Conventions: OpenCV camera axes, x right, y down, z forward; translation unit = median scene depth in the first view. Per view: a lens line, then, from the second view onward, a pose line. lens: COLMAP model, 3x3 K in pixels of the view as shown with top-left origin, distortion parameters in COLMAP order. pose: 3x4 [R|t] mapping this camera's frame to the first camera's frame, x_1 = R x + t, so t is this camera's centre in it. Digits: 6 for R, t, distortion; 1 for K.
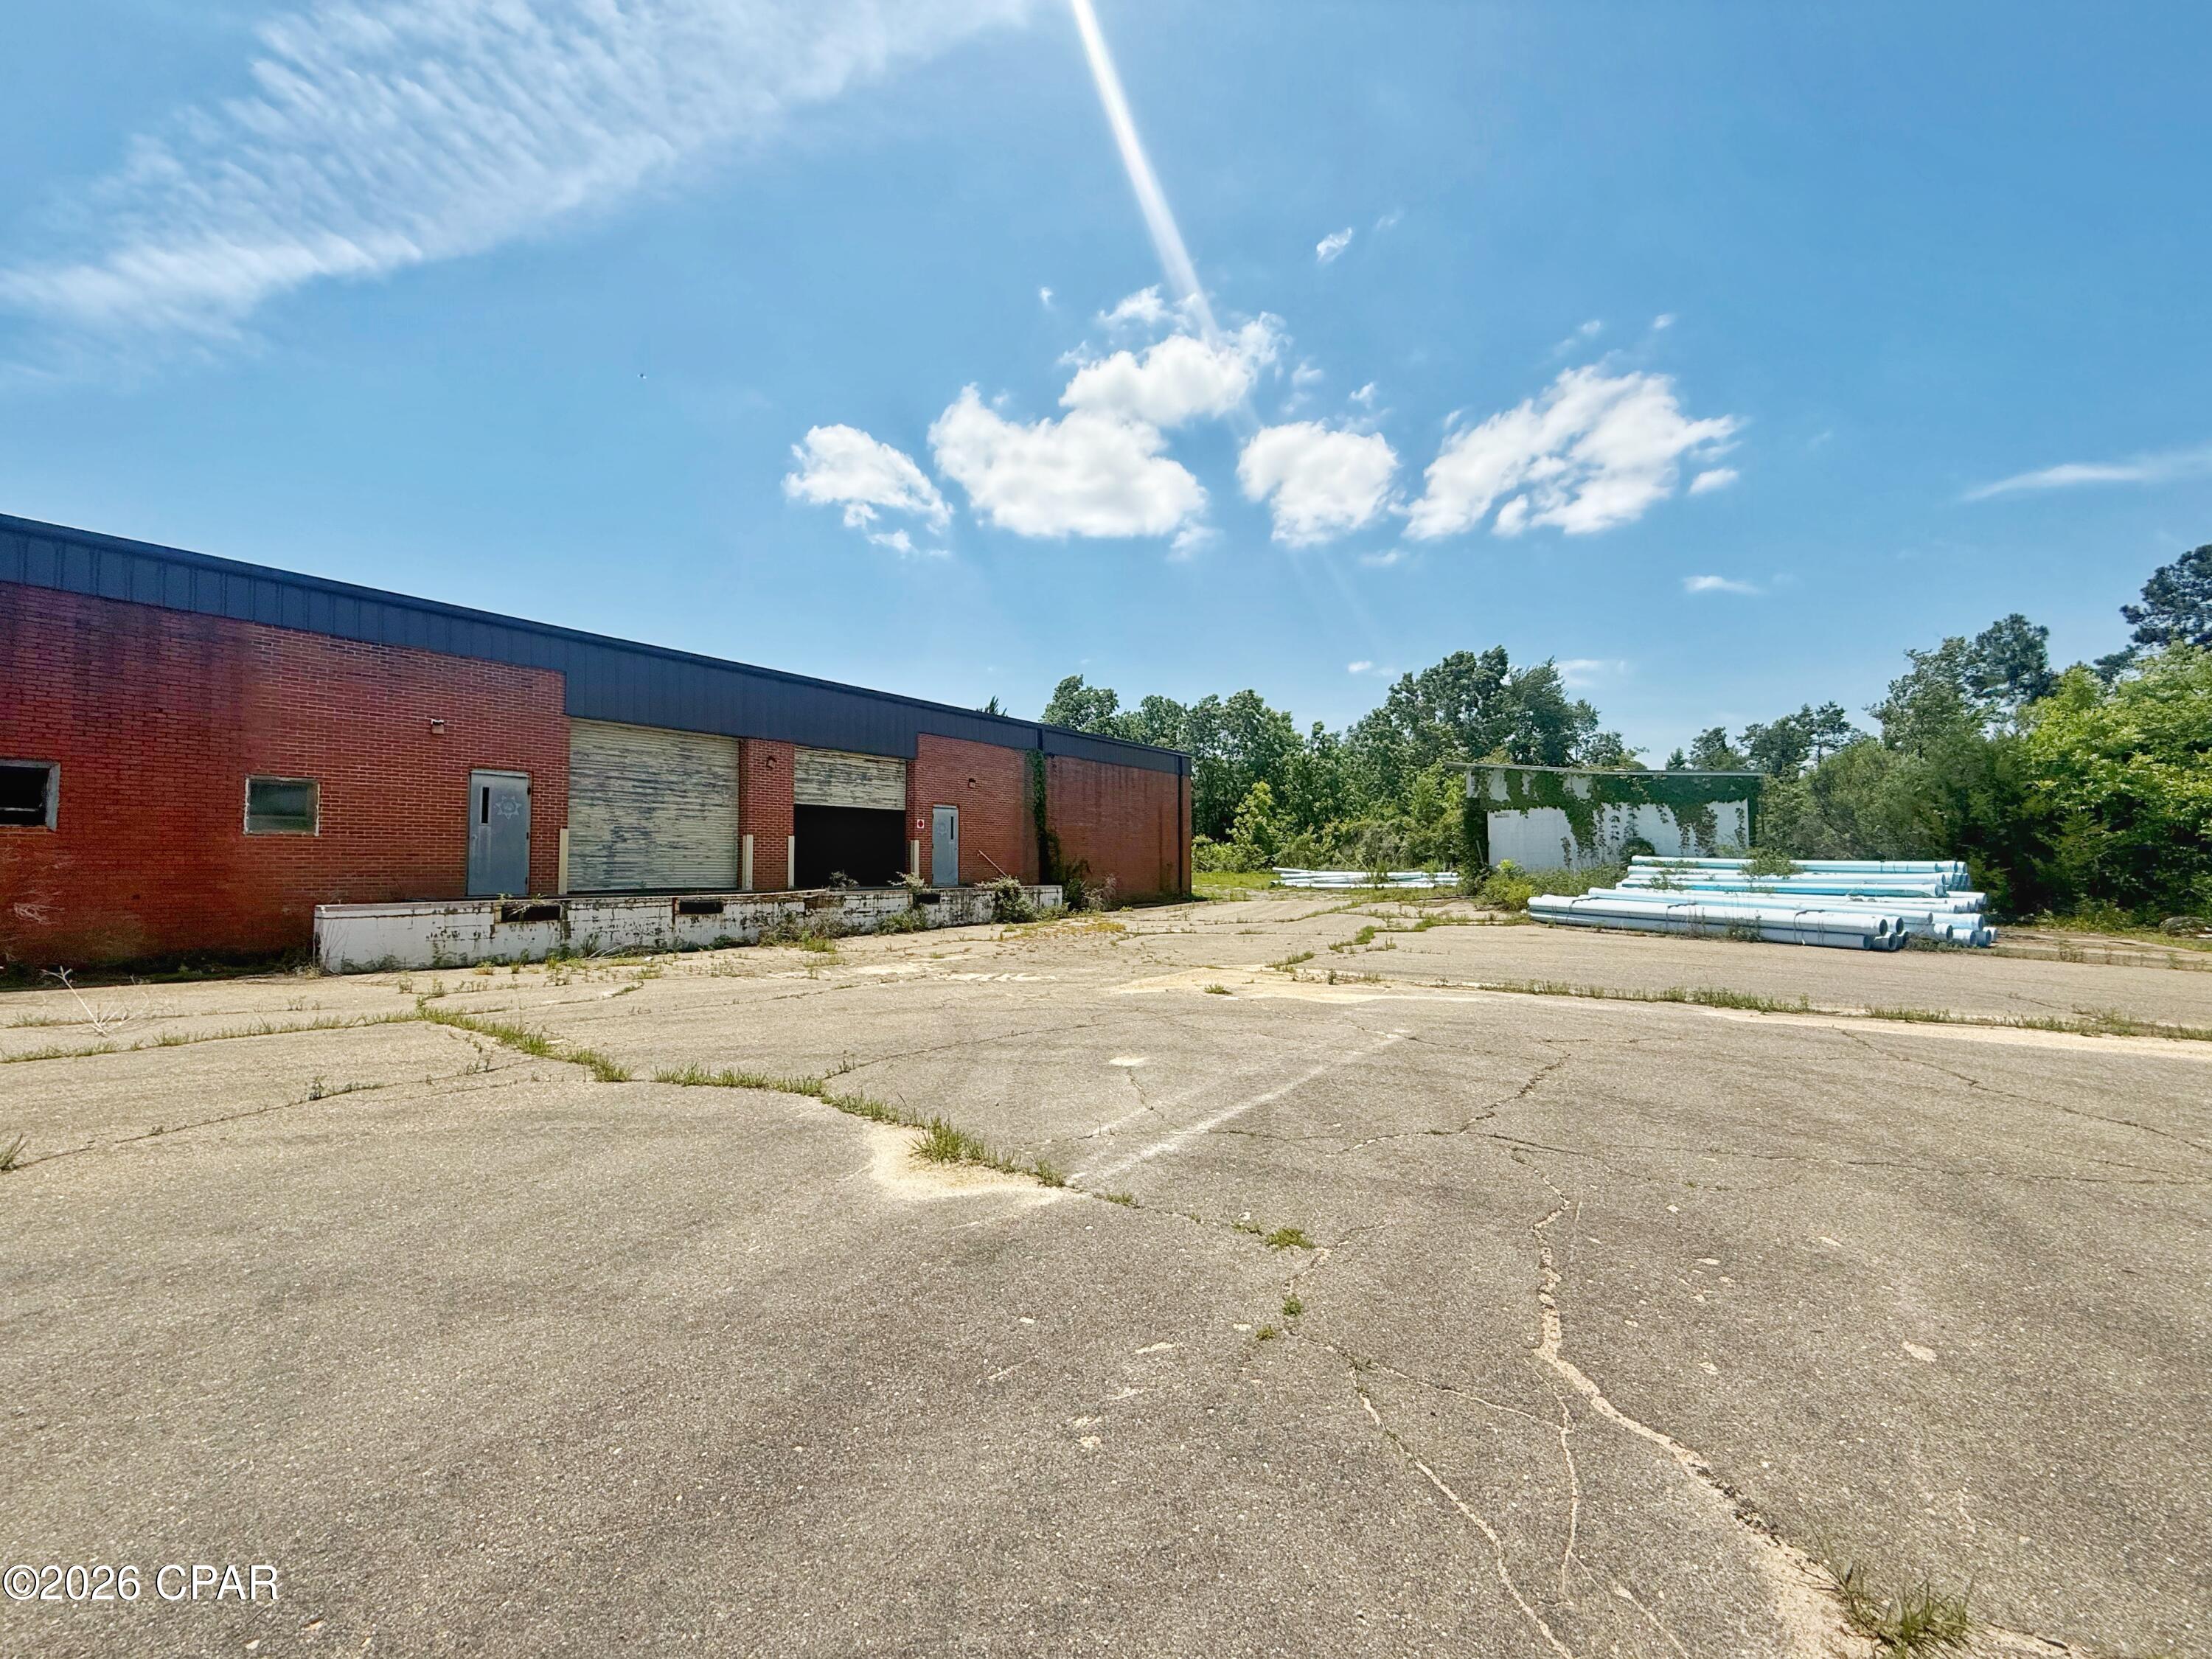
lens RADIAL K [[881.1, 0, 1100.9], [0, 881.1, 850.7], [0, 0, 1]] dist [0.003016, -0.000032]
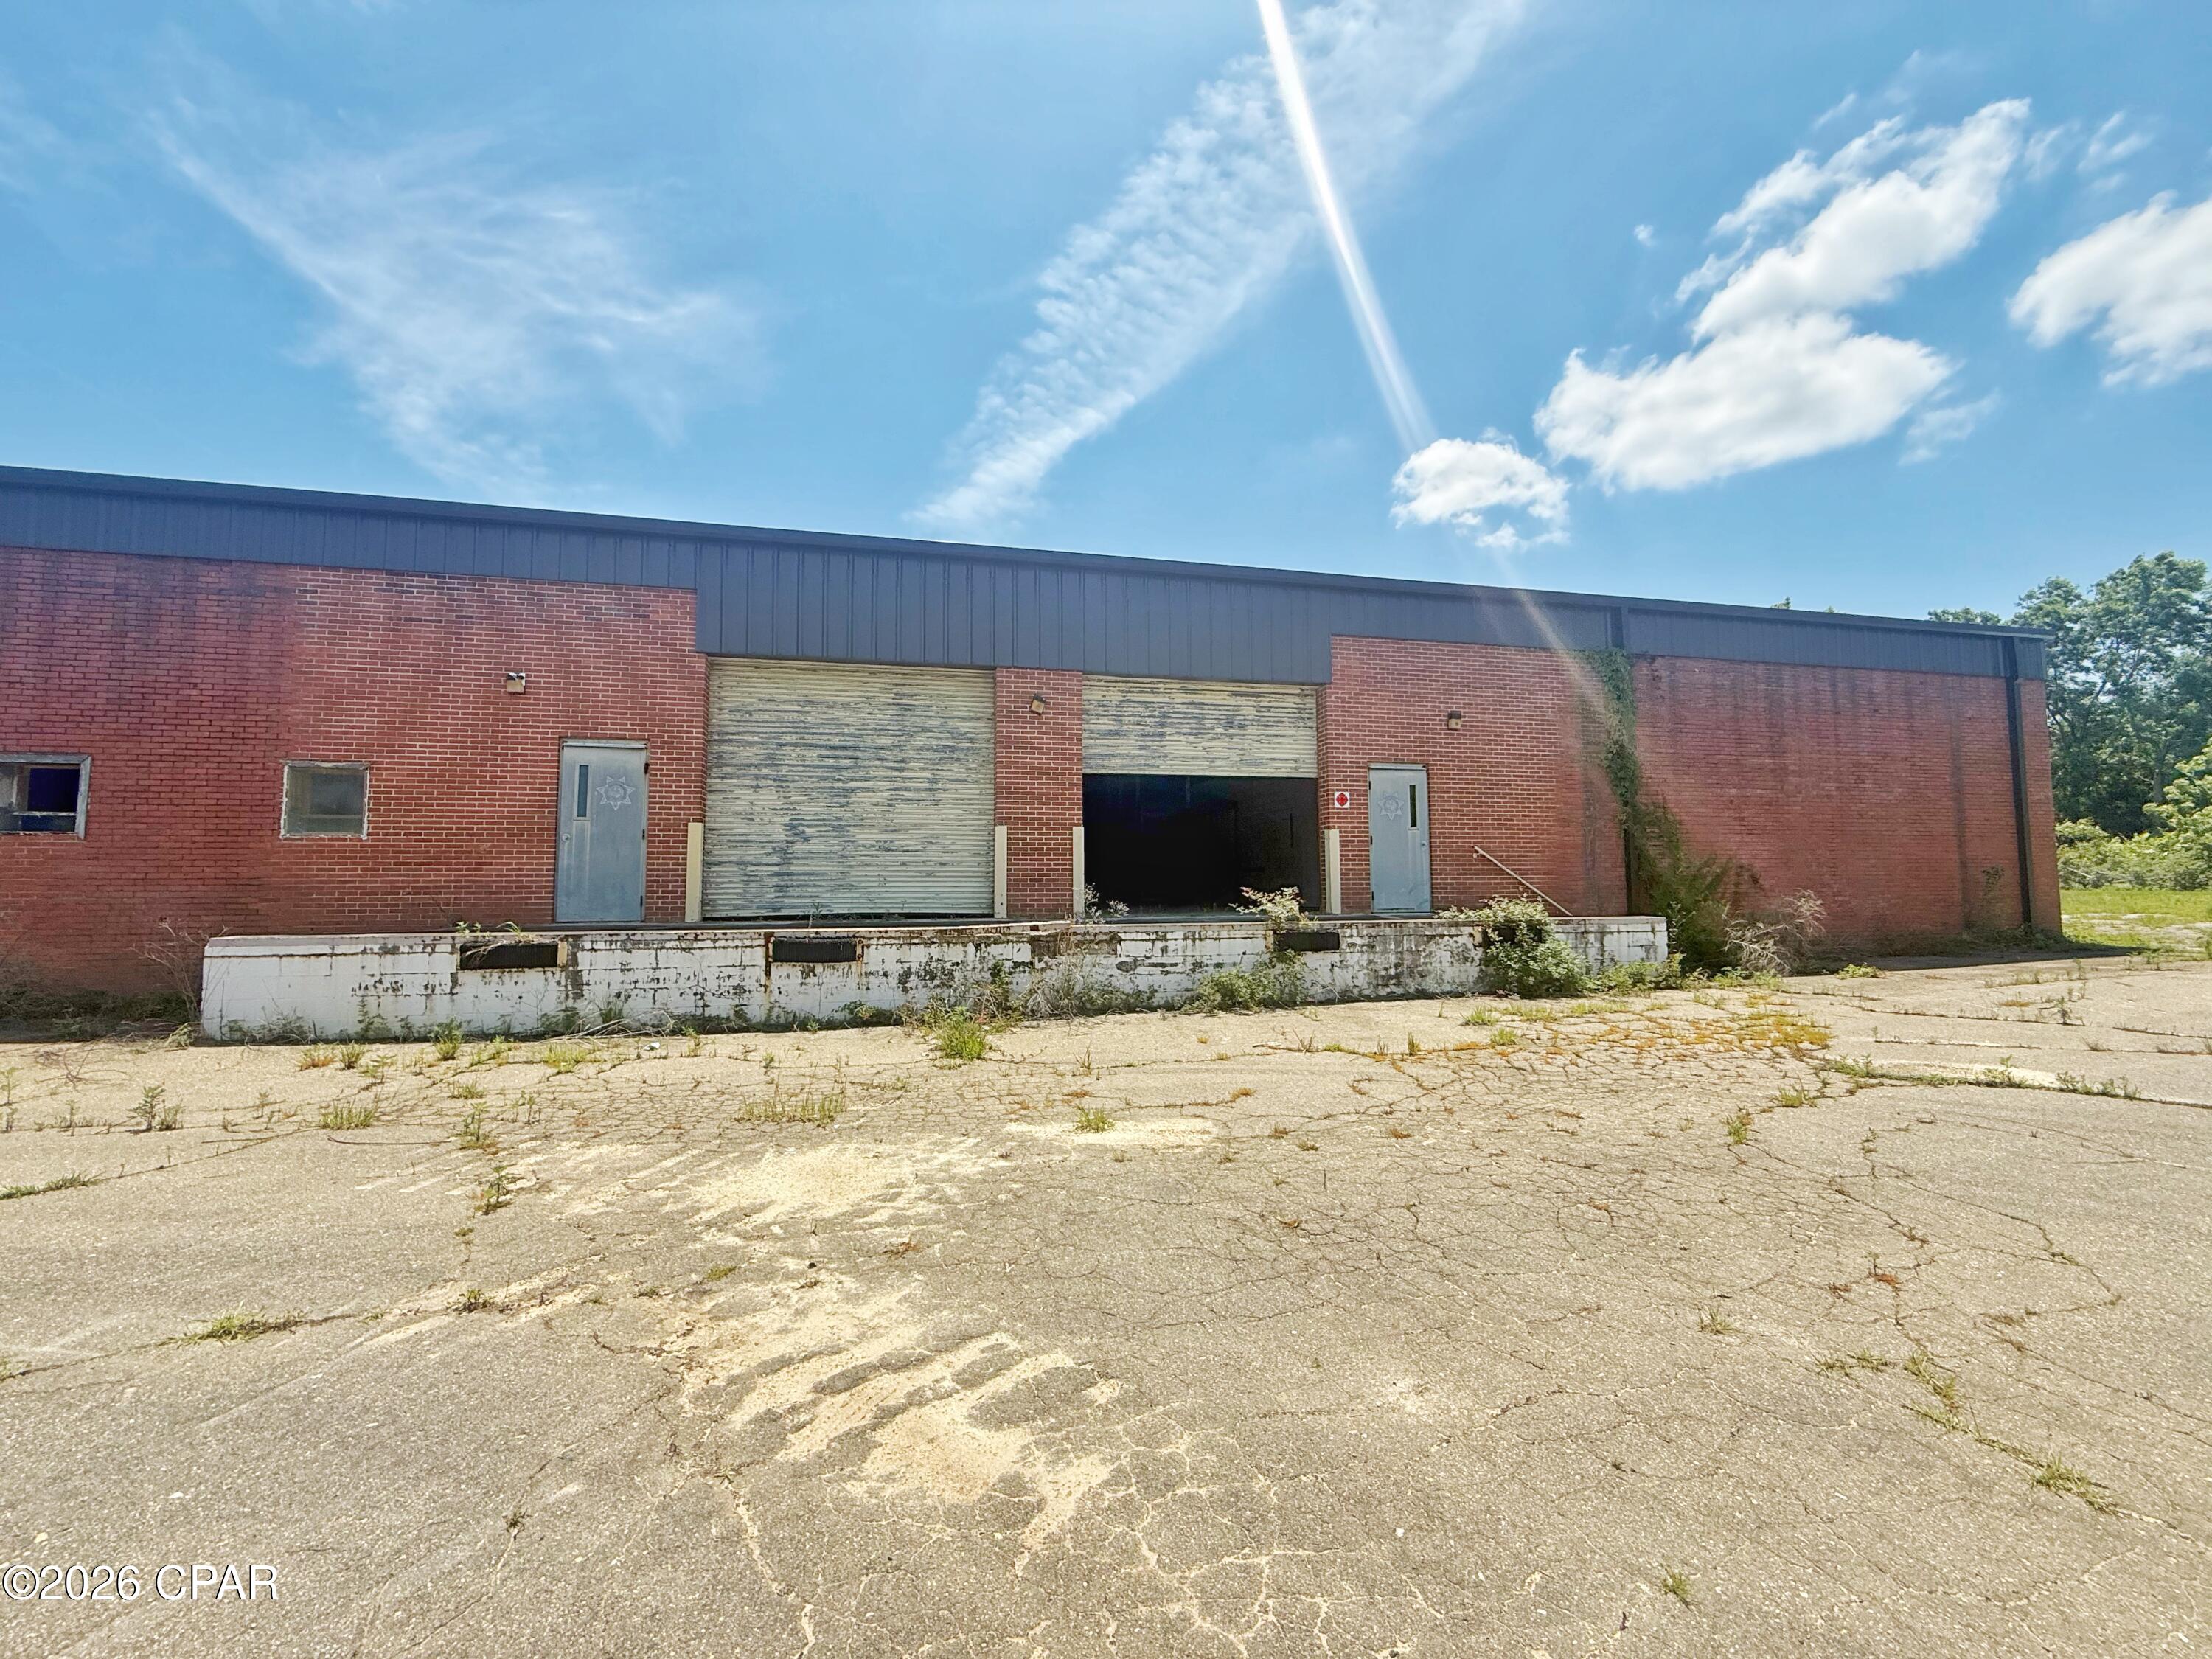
lens RADIAL K [[881.1, 0, 1100.9], [0, 881.1, 850.7], [0, 0, 1]] dist [0.003016, -0.000032]
pose [[0.754812, -0.027873, -0.655349, 0.048785], [0.015922, 0.999581, -0.024175, 0.014470], [0.655748, 0.007813, 0.754939, 0.595246]]
